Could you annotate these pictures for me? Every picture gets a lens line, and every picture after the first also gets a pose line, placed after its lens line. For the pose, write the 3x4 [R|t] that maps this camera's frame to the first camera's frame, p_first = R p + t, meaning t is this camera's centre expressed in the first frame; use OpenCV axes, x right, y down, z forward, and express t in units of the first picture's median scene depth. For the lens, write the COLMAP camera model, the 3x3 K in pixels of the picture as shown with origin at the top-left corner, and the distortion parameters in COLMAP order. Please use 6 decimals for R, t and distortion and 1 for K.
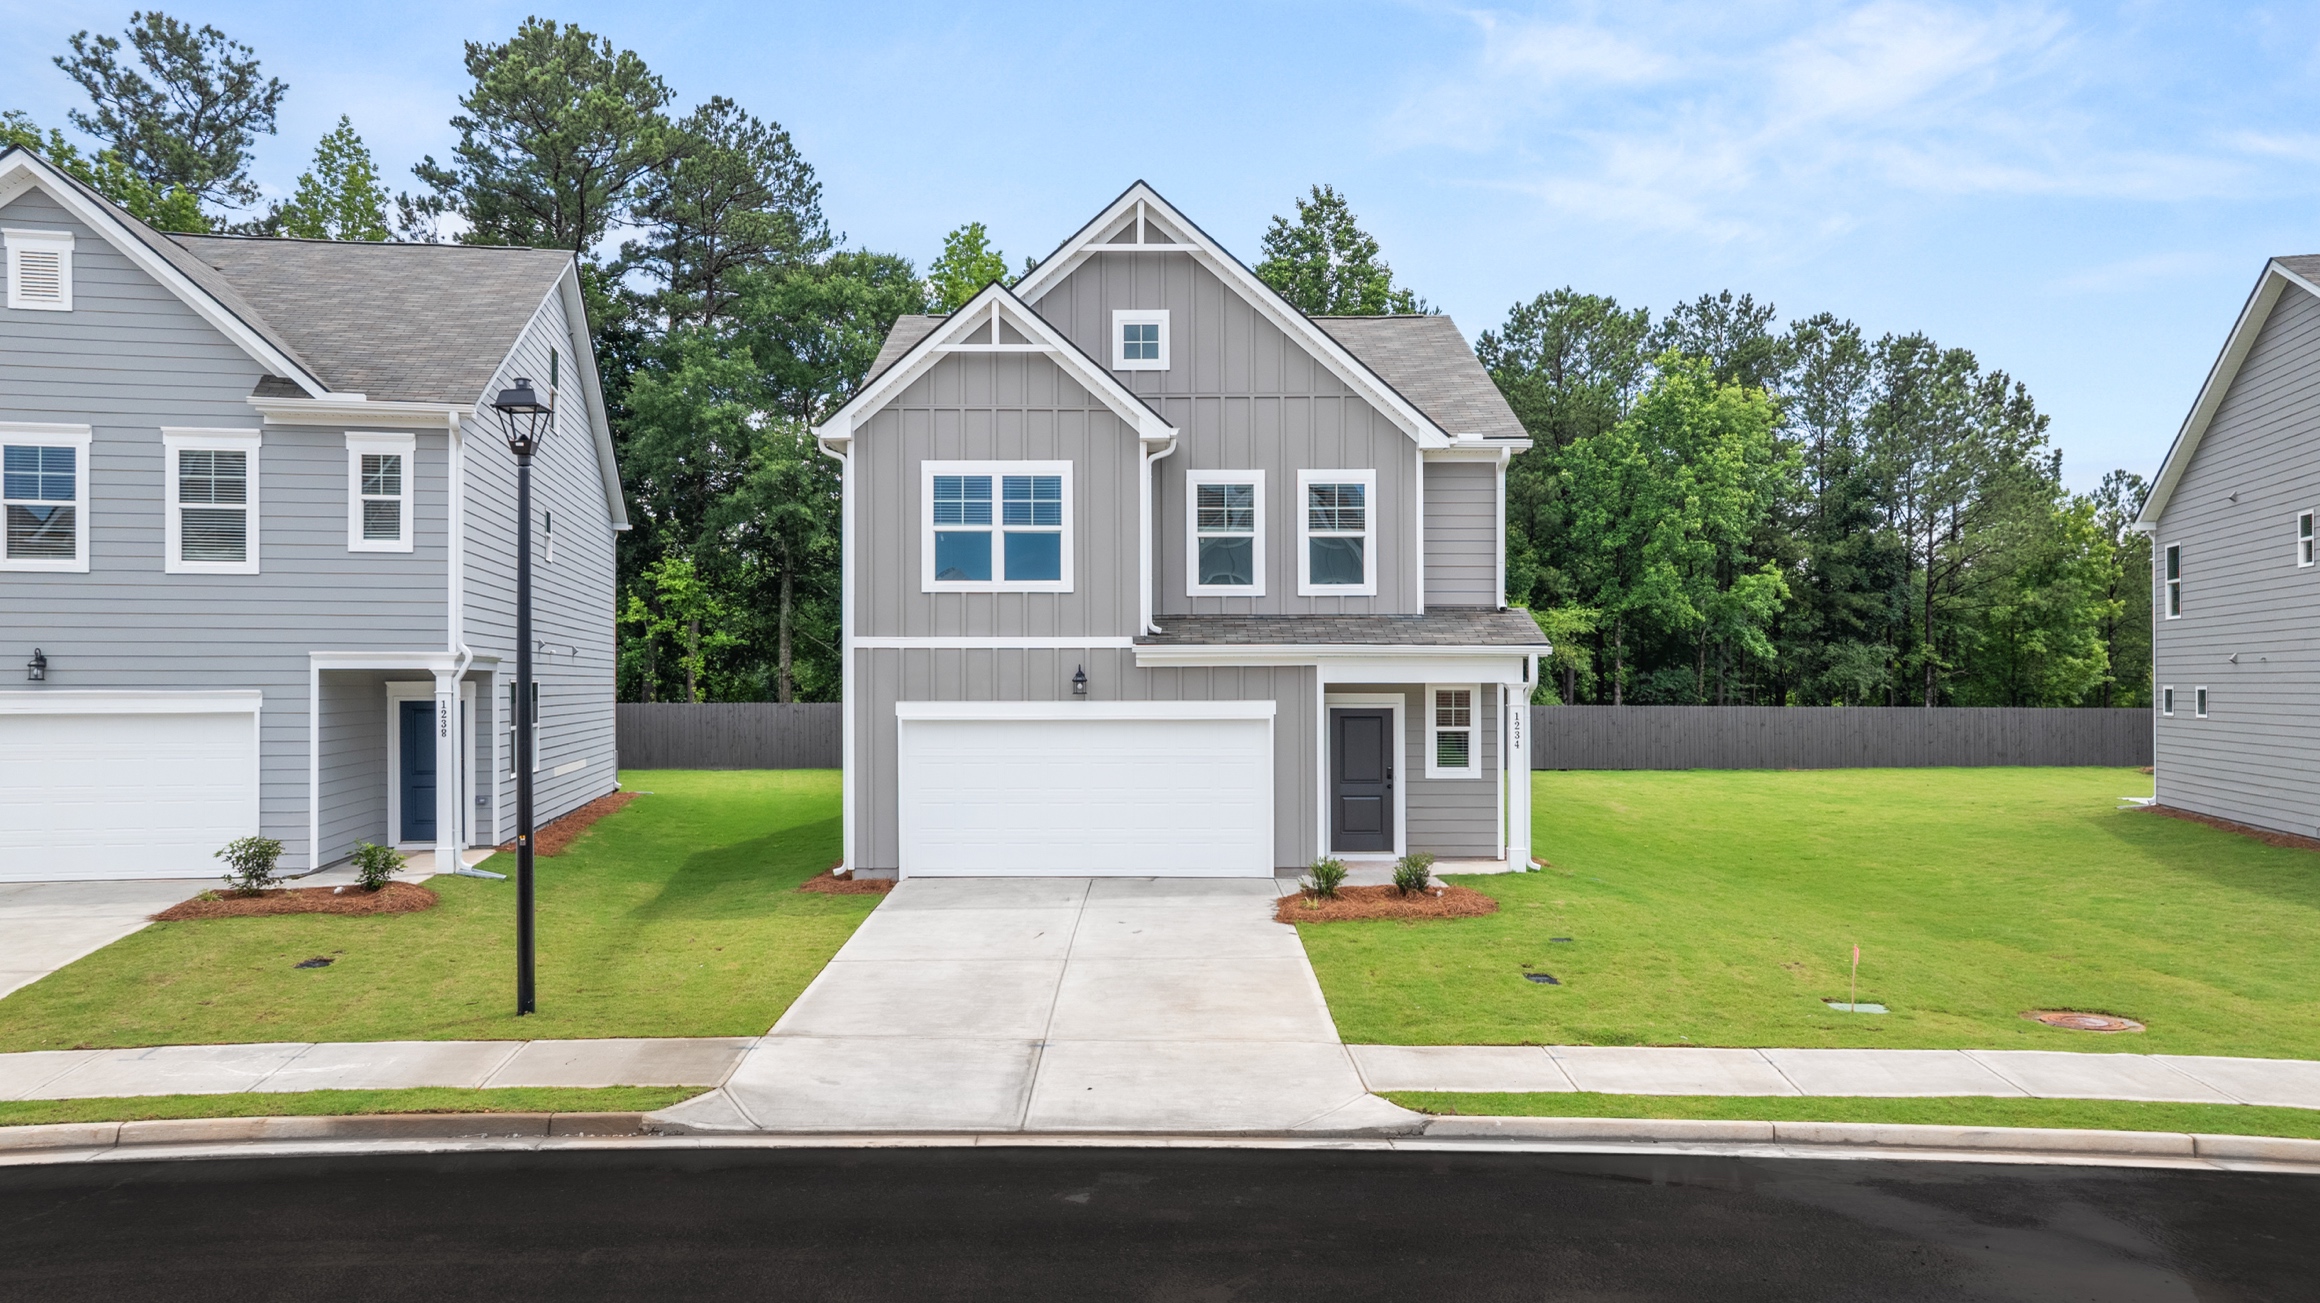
lens RADIAL K [[1640.3, 0, 1164.5], [0, 1640.3, 650.4], [0, 0, 1]] dist [-0.025399, 0.009725]
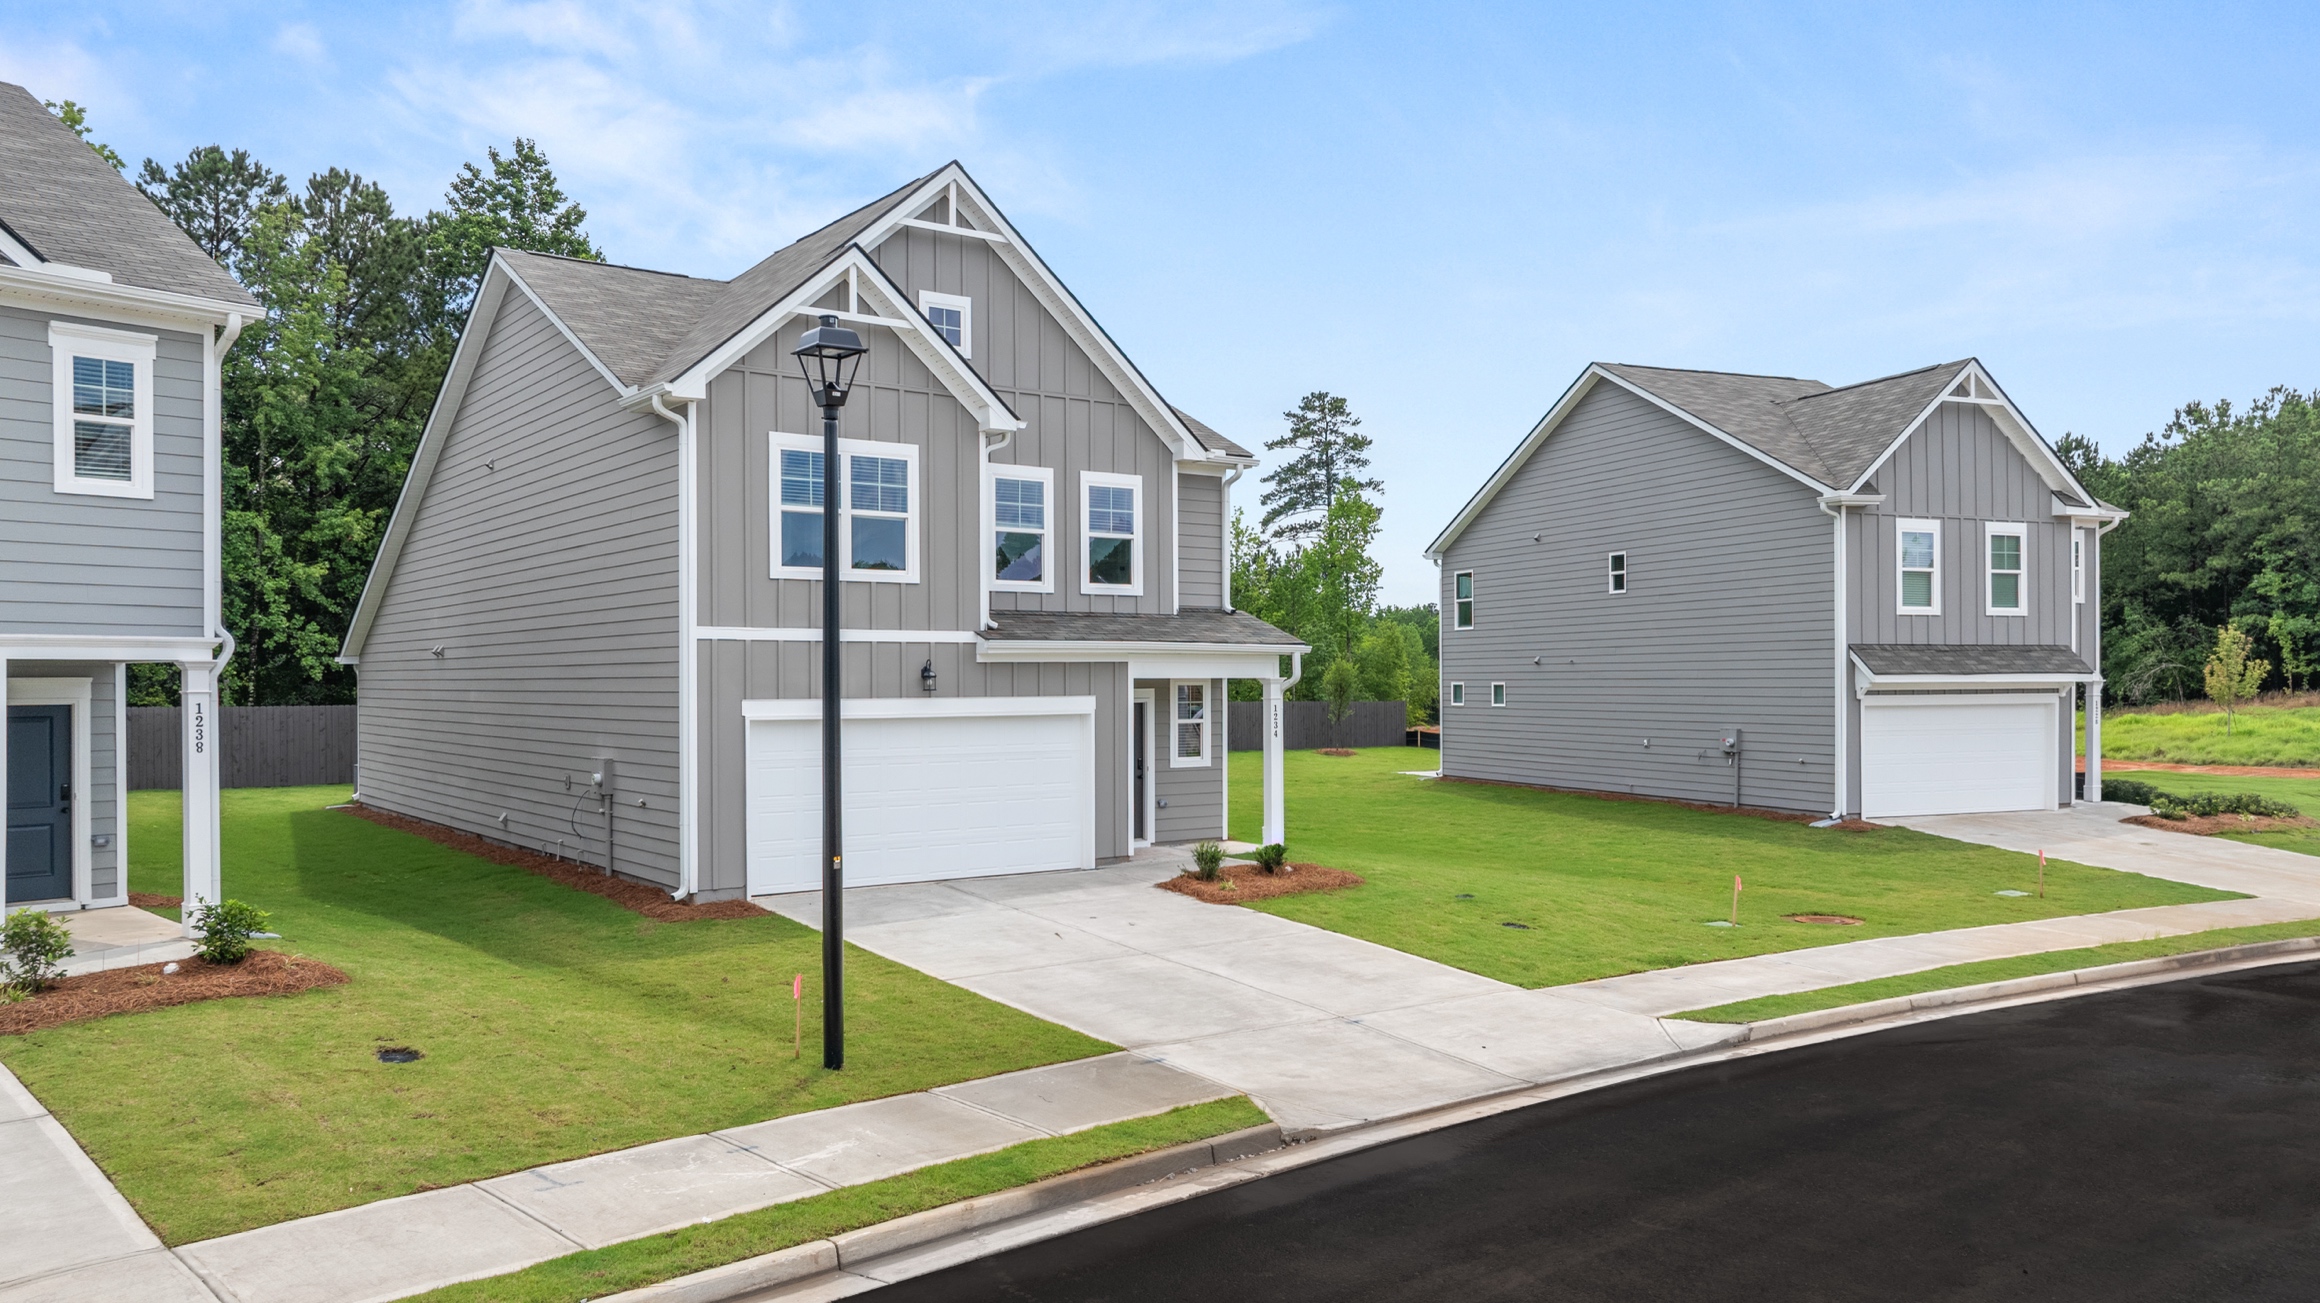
lens RADIAL K [[1651.4, 0, 1160.8], [0, 1651.4, 663.2], [0, 0, 1]] dist [-0.026844, 0.004897]
pose [[0.804159, 0.004723, 0.594395, -0.492607], [-0.009624, 0.999941, 0.005075, 0.004336], [-0.594336, -0.009802, 0.804157, 0.138863]]
